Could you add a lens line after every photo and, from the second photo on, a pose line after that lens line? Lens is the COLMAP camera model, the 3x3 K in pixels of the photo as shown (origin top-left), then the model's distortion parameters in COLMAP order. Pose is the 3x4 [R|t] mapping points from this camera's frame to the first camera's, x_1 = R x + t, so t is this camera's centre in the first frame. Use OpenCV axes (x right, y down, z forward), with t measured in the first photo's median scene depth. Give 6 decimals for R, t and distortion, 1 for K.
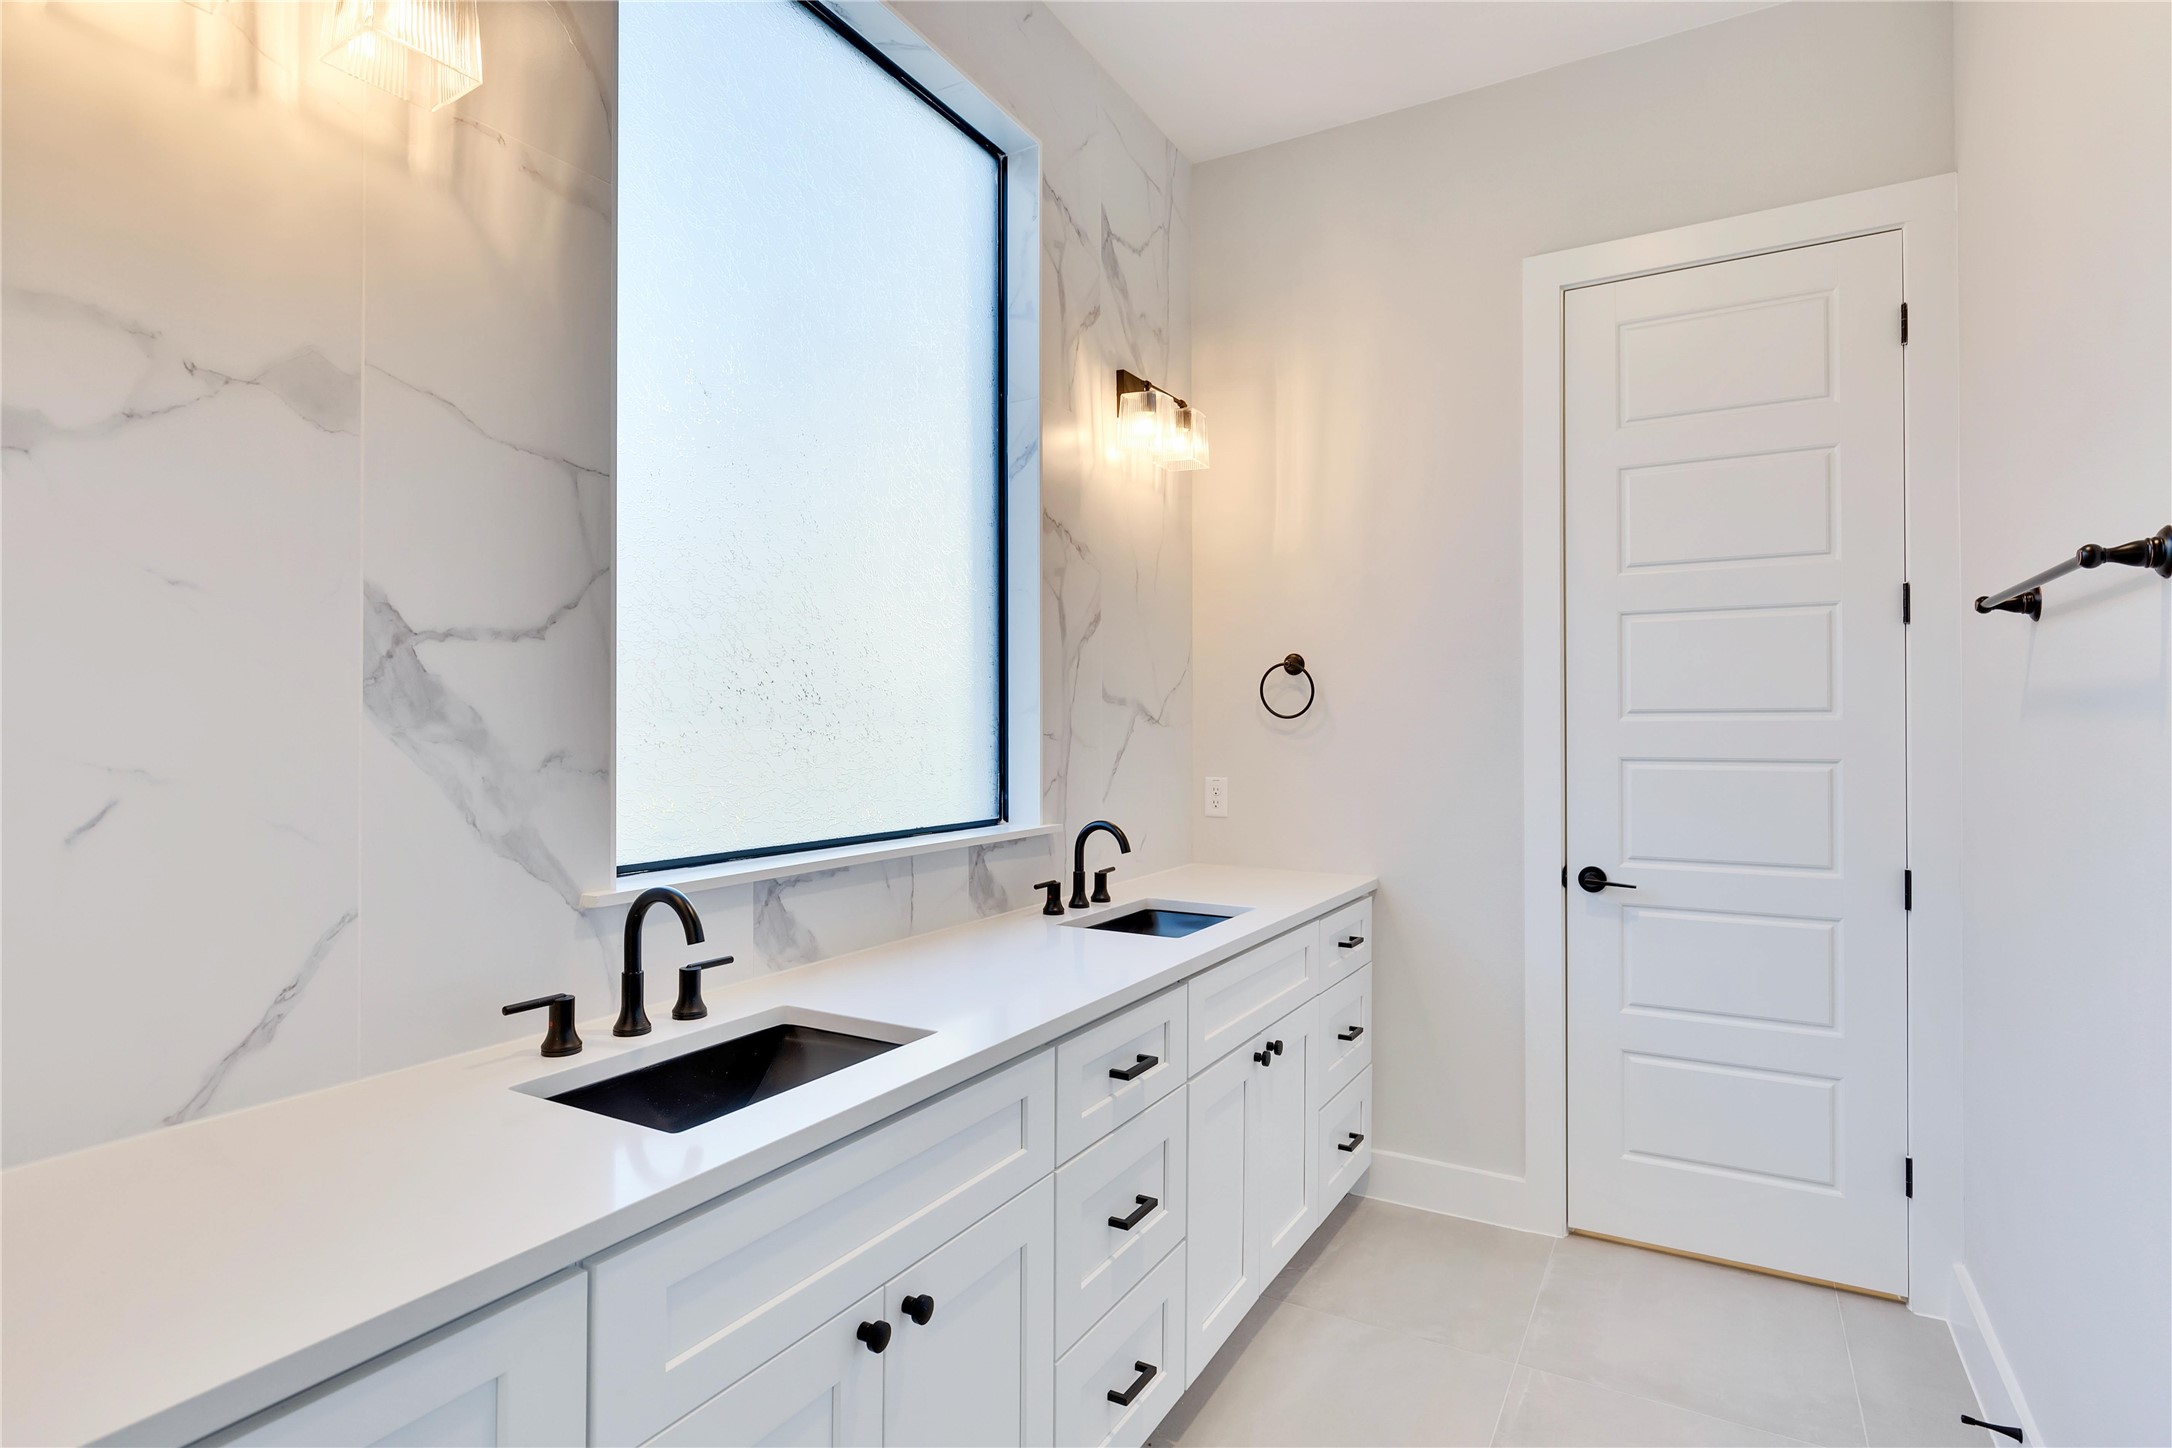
lens RADIAL K [[1091.9, 0, 1085.9], [0, 1091.9, 724.9], [0, 0, 1]] dist [-0.012557, 0.000192]
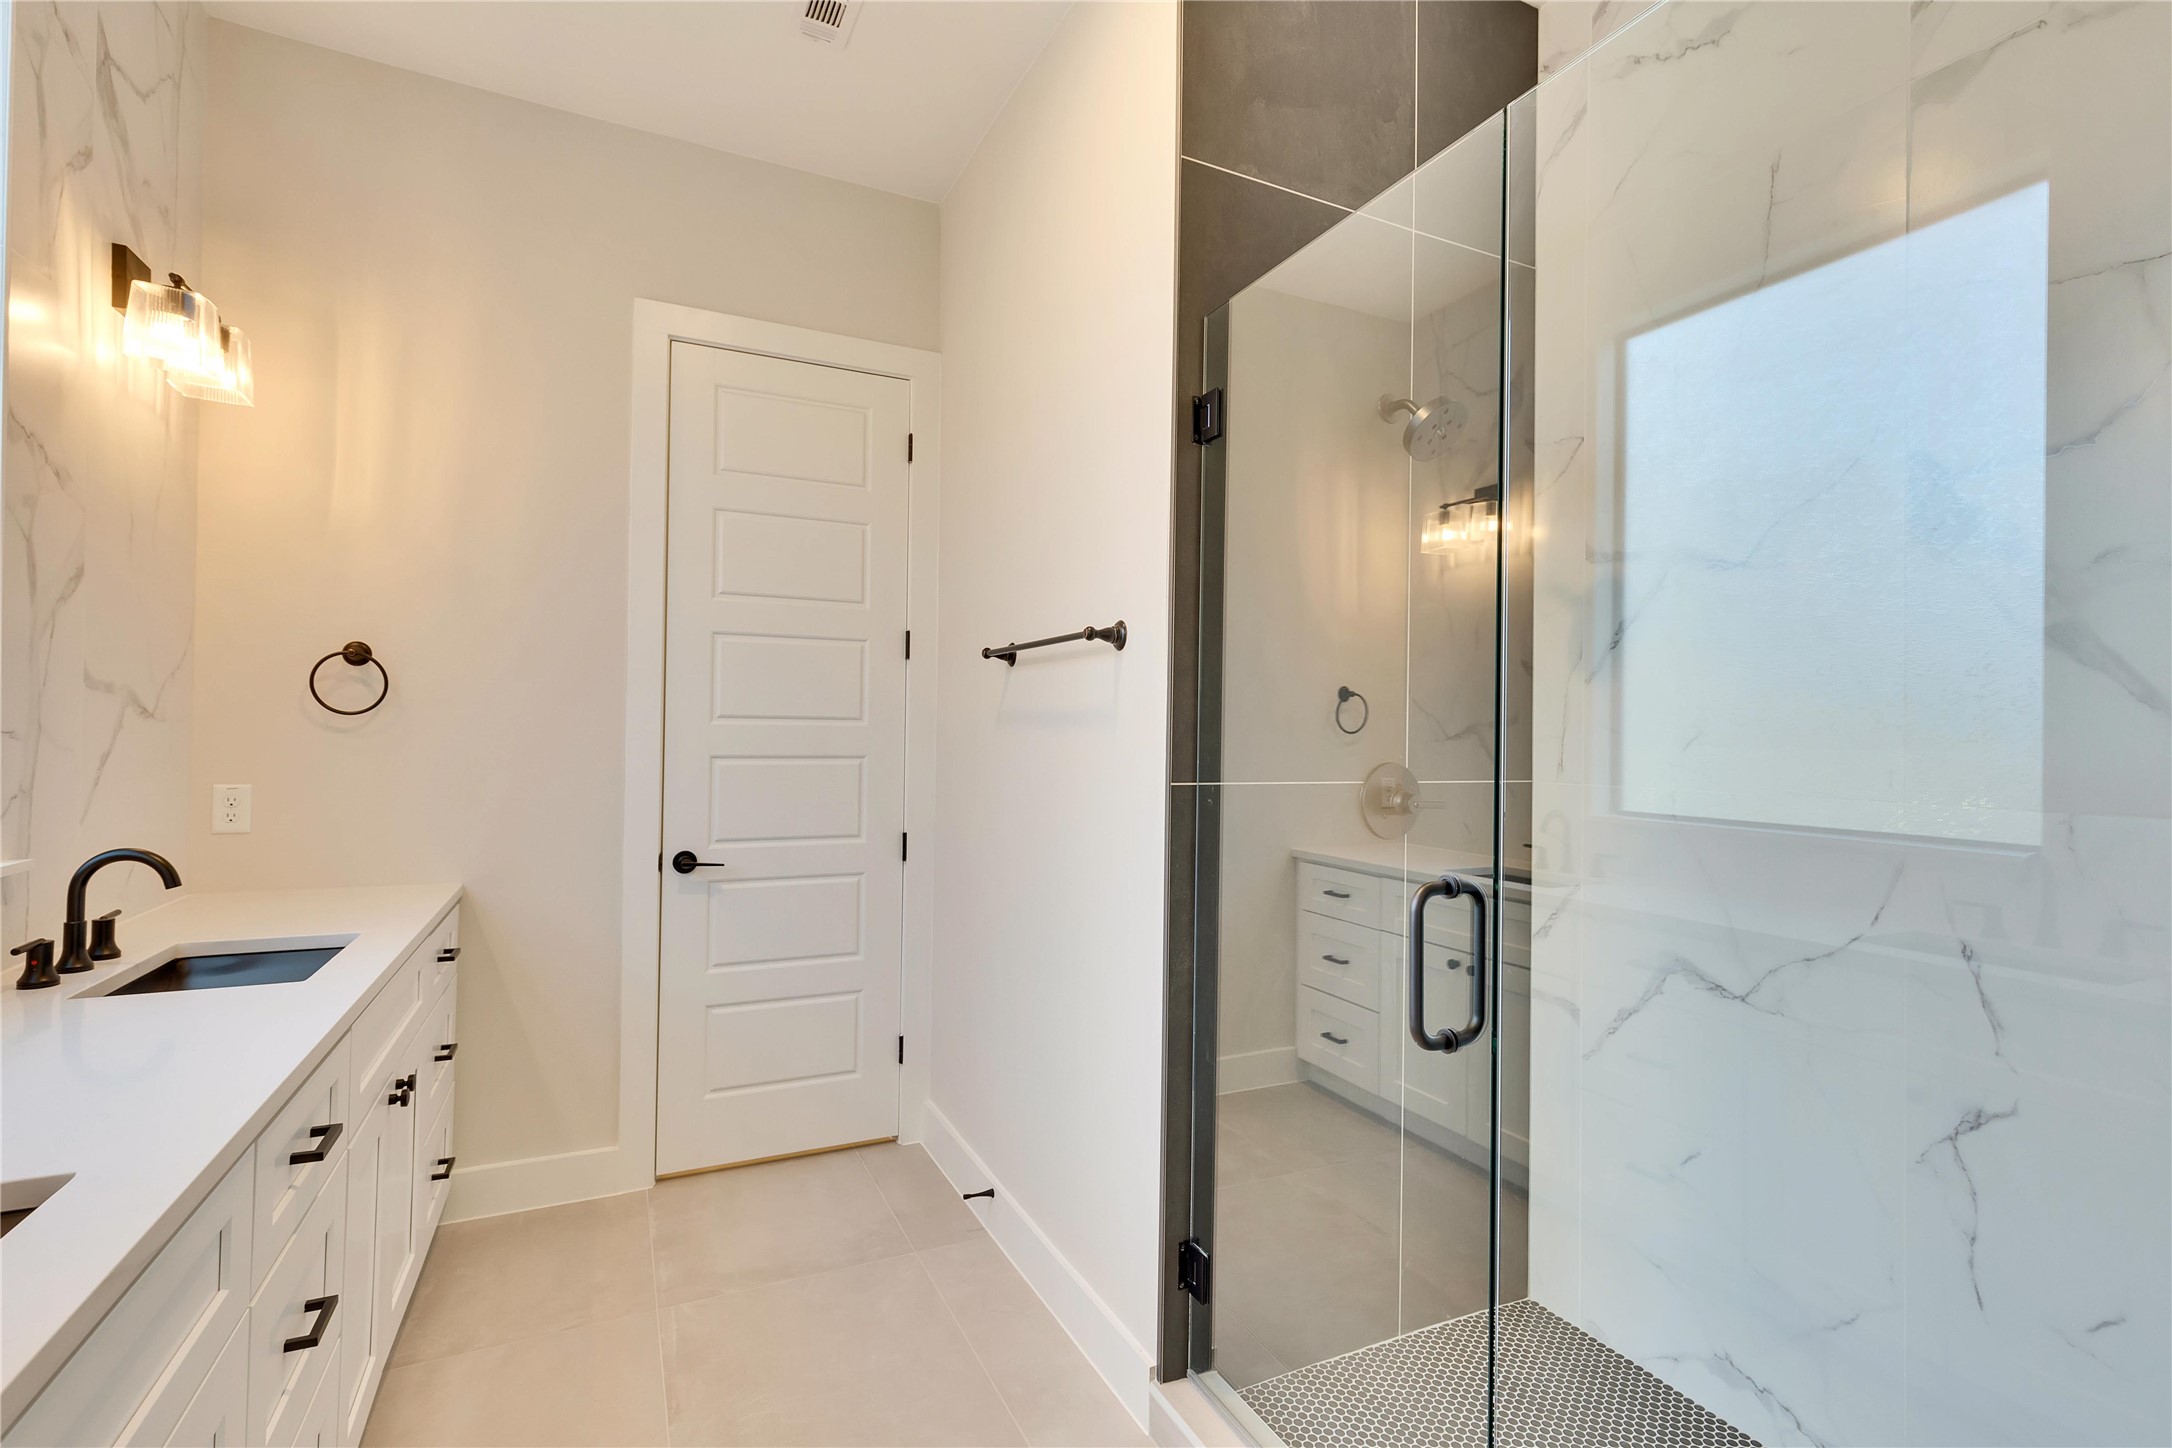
lens RADIAL K [[983.4, 0, 1086.5], [0, 983.4, 725.6], [0, 0, 1]] dist [0.000219, -0.000998]
pose [[0.557991, 0.013661, 0.829734, -0.159789], [-0.015009, 0.999867, -0.006369, -0.001356], [-0.829711, -0.008899, 0.558122, 0.074091]]
